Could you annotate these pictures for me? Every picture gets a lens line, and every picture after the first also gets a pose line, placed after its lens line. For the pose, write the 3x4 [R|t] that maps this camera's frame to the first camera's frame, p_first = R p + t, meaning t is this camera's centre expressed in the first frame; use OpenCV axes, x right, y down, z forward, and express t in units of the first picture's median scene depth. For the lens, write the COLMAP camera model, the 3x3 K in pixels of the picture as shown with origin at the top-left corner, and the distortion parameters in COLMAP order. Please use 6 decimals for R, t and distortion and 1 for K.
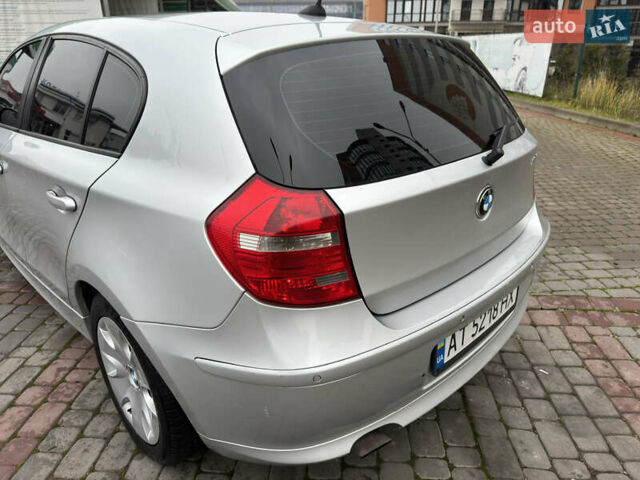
lens RADIAL K [[451.7, 0, 320.0], [0, 451.7, 239.8], [0, 0, 1]] dist [0.010354, -0.012804]
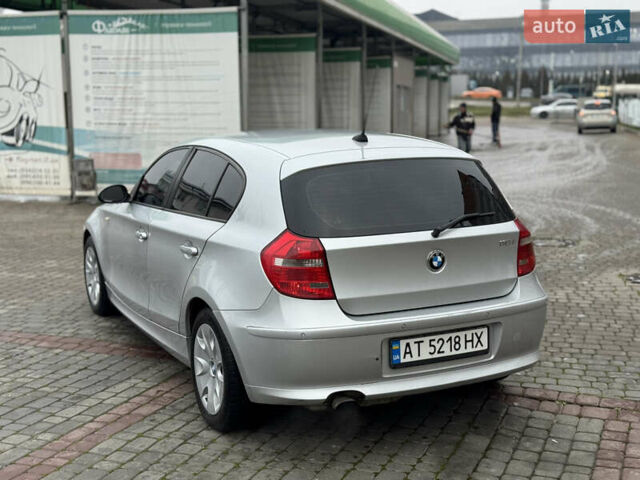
lens RADIAL K [[887.9, 0, 320.8], [0, 887.9, 239.8], [0, 0, 1]] dist [0.108593, 0.000000]
pose [[0.948343, 0.049150, -0.313415, 0.918970], [-0.124915, 0.965970, -0.226490, 0.574114], [0.291618, 0.253941, 0.922211, -1.907432]]
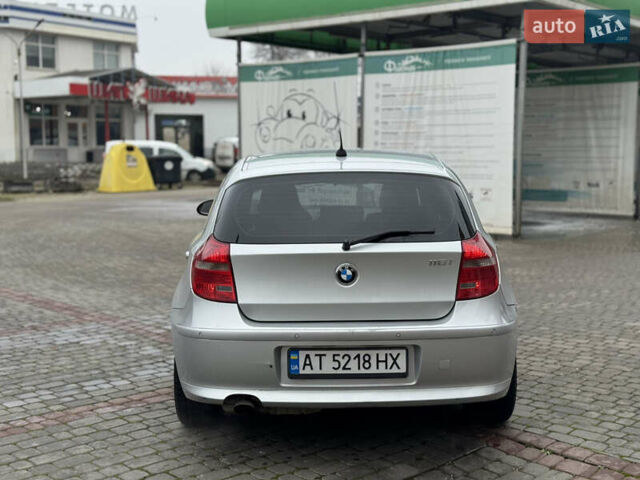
lens RADIAL K [[887.9, 0, 317.5], [0, 887.9, 239.3], [0, 0, 1]] dist [0.108593, 0.000000]
pose [[0.711921, 0.076720, -0.698056, 2.314390], [-0.276673, 0.944261, -0.178390, 0.356215], [0.645461, 0.320133, 0.693466, -1.147962]]
